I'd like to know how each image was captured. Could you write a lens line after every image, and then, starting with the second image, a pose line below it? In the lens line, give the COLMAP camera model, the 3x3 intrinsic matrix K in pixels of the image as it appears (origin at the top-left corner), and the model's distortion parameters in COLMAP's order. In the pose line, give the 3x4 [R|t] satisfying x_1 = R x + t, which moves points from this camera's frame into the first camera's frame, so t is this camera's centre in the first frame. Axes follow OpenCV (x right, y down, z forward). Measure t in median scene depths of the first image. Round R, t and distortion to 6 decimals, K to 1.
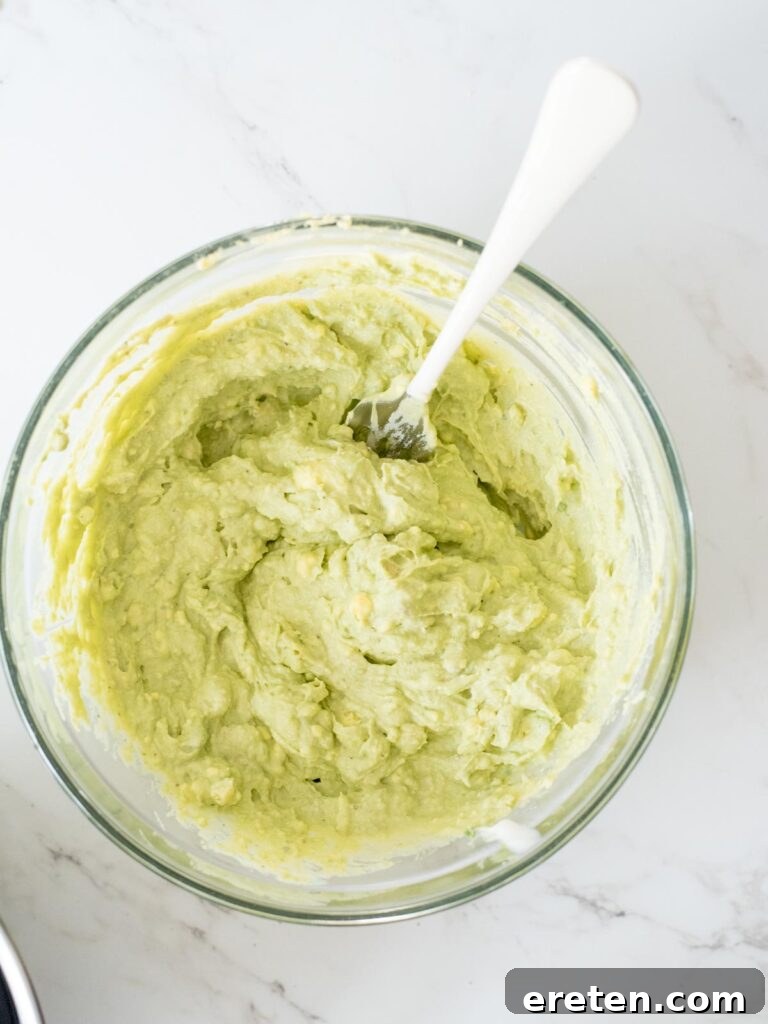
lens RADIAL K [[1971.8, 0, 384.0], [0, 1971.8, 512.0], [0, 0, 1]] dist [-0.136399, 0.267696]
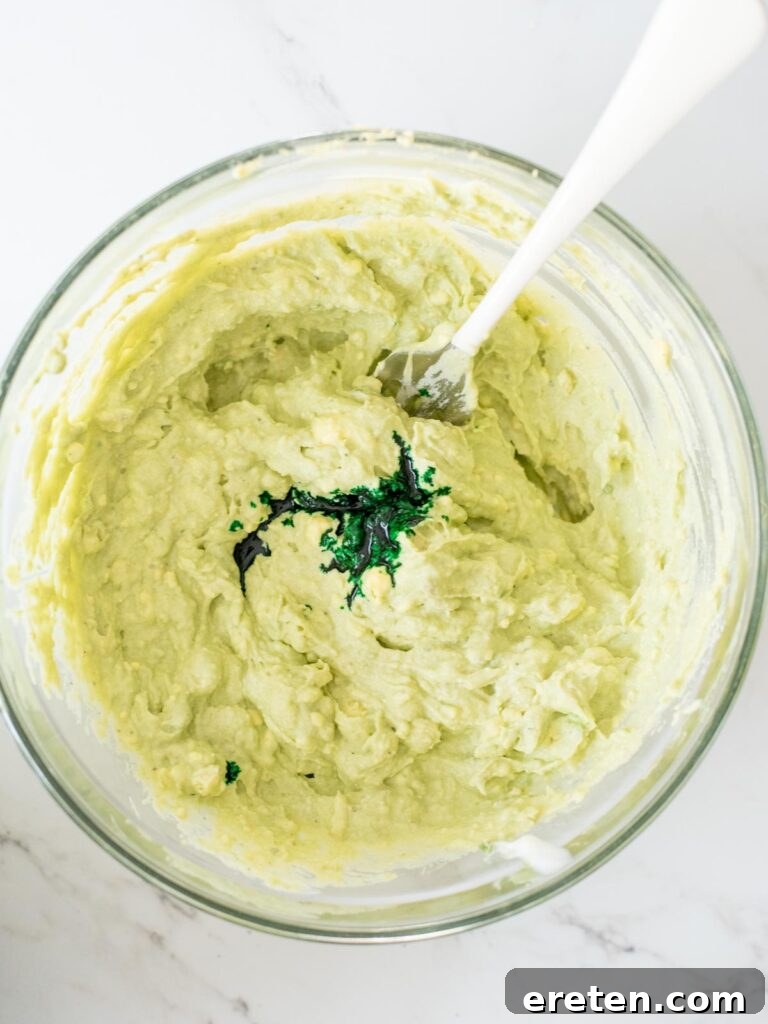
lens RADIAL K [[1971.8, 0, 384.0], [0, 1971.8, 512.0], [0, 0, 1]] dist [-0.136399, 0.267696]
pose [[0.995907, 0.078568, 0.044687, -0.050764], [-0.078281, 0.996898, -0.008139, 0.023695], [-0.045188, 0.004607, 0.998968, 0.119268]]
